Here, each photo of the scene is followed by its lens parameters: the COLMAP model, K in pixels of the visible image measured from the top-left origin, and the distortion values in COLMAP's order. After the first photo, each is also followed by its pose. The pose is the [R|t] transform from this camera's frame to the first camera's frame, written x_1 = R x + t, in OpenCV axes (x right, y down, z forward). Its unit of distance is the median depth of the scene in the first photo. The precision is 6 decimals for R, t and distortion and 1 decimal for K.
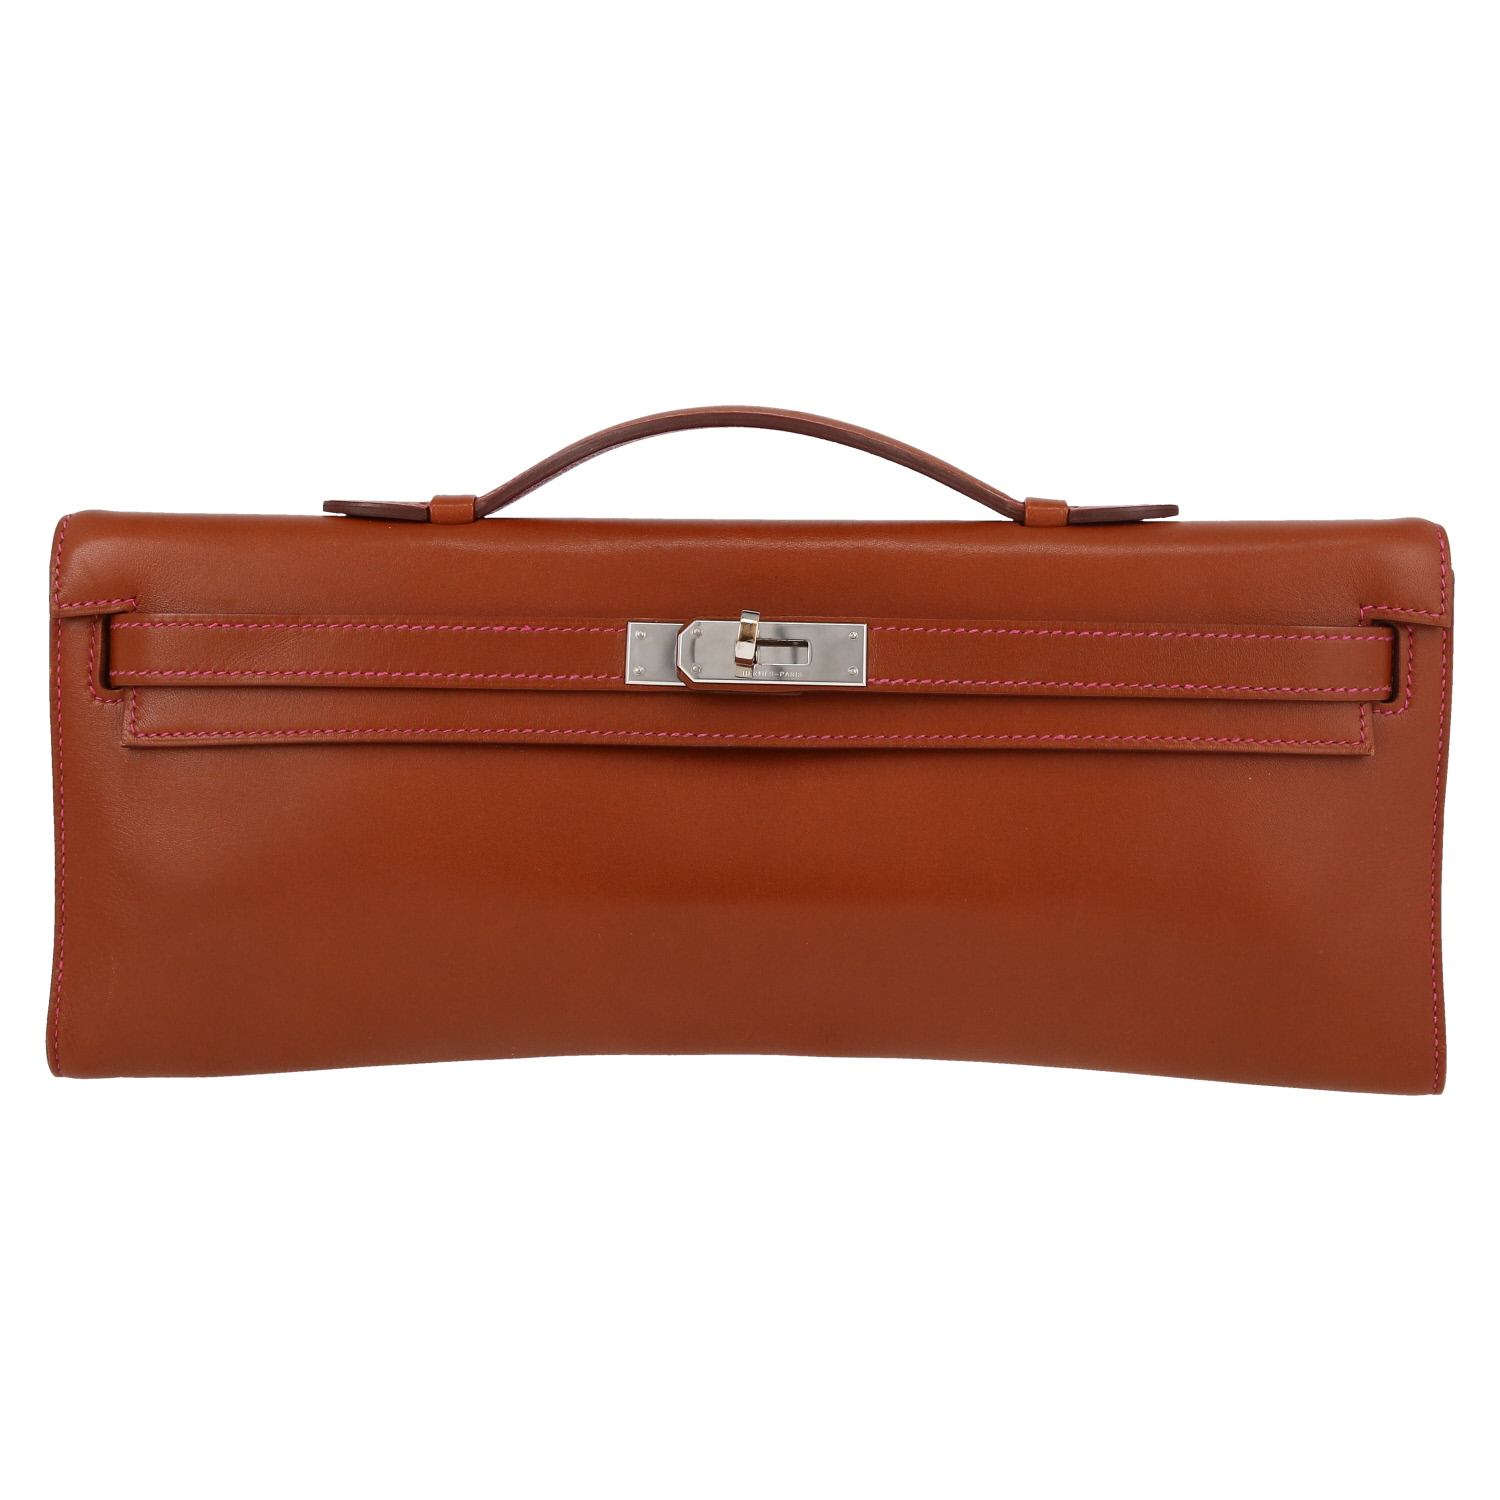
lens RADIAL K [[4112.5, 0, 750.0], [0, 4112.5, 750.0], [0, 0, 1]] dist [0.538585, 0.446268]
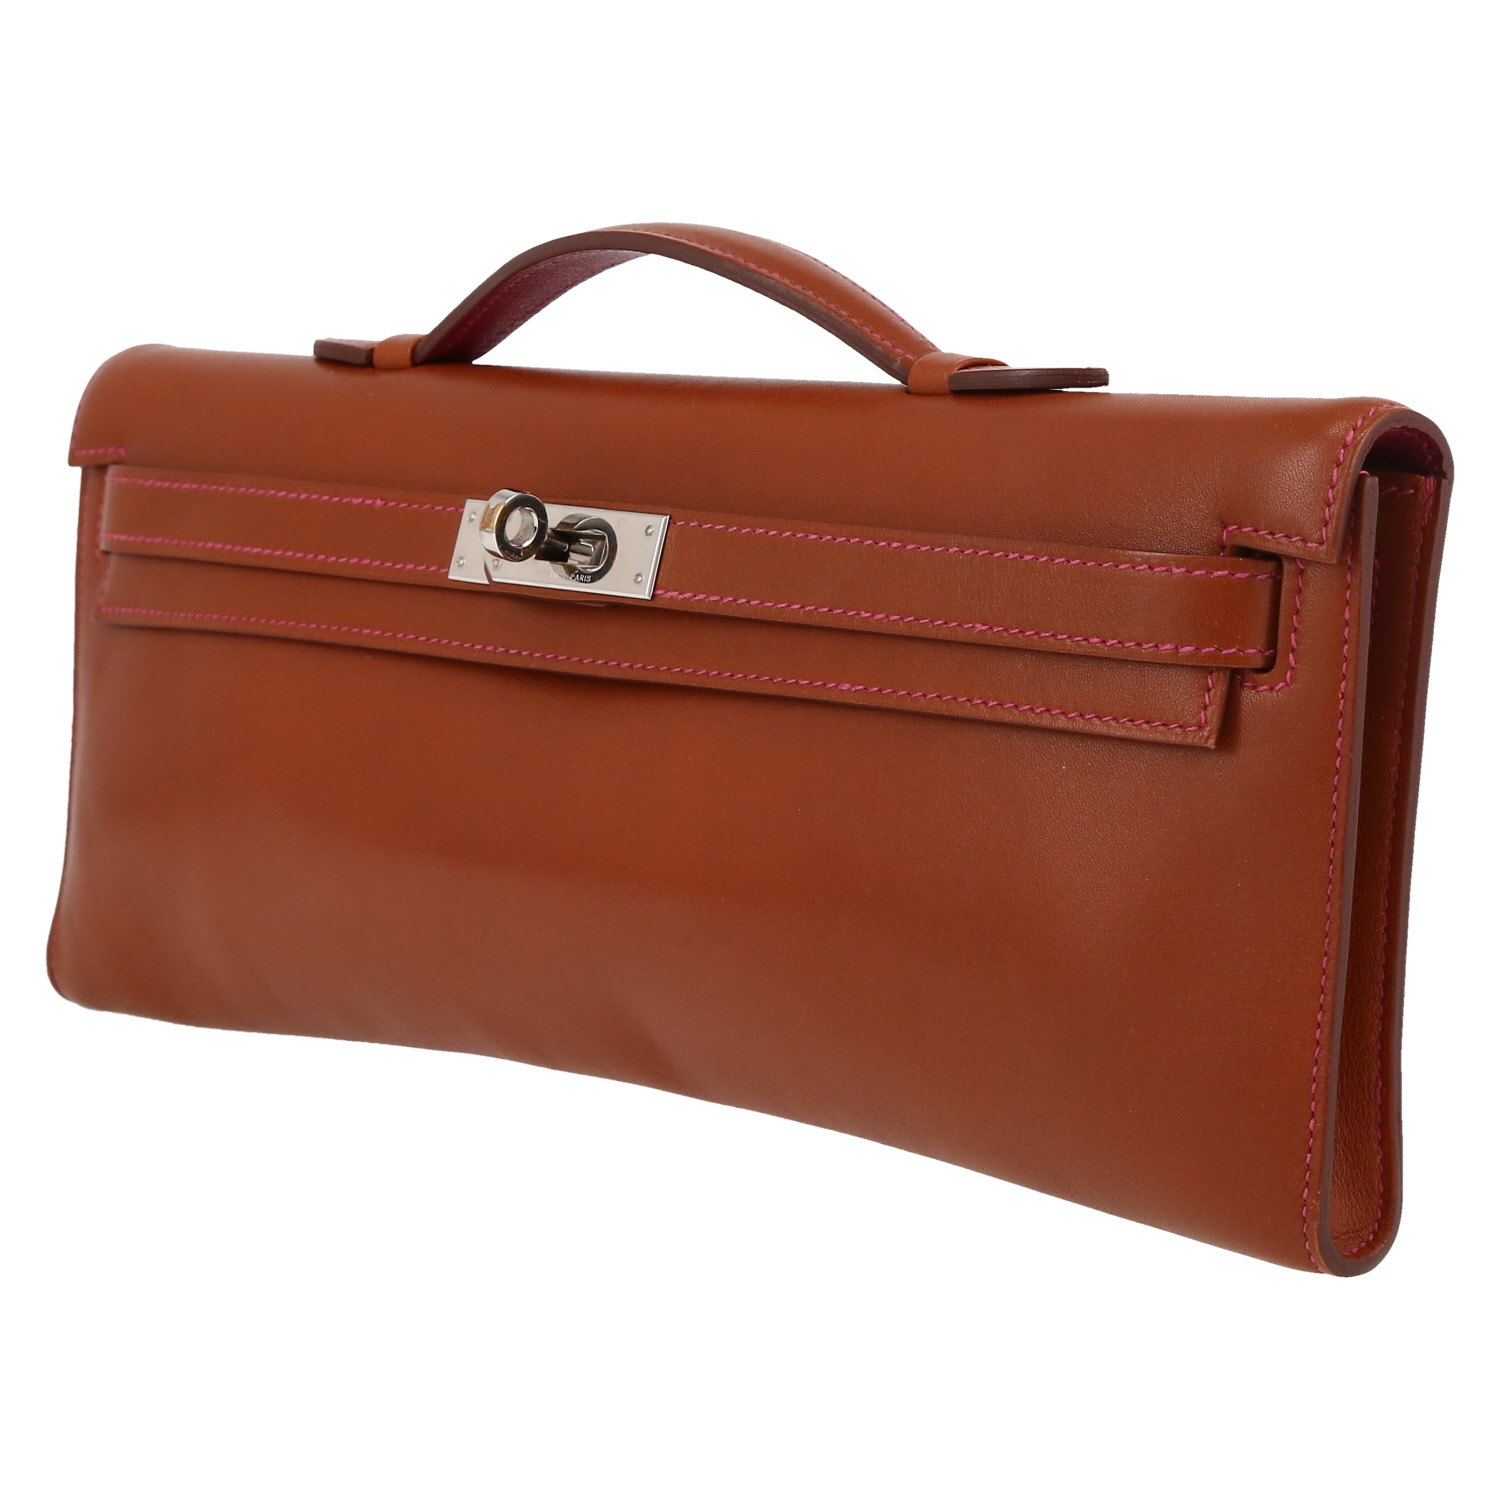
lens RADIAL K [[4112.5, 0, 750.0], [0, 4112.5, 750.0], [0, 0, 1]] dist [0.538585, 0.446268]
pose [[0.762635, 0.083956, -0.641357, 0.513926], [-0.073792, 0.996360, 0.042681, -0.021168], [0.642606, 0.014777, 0.766054, 0.435624]]
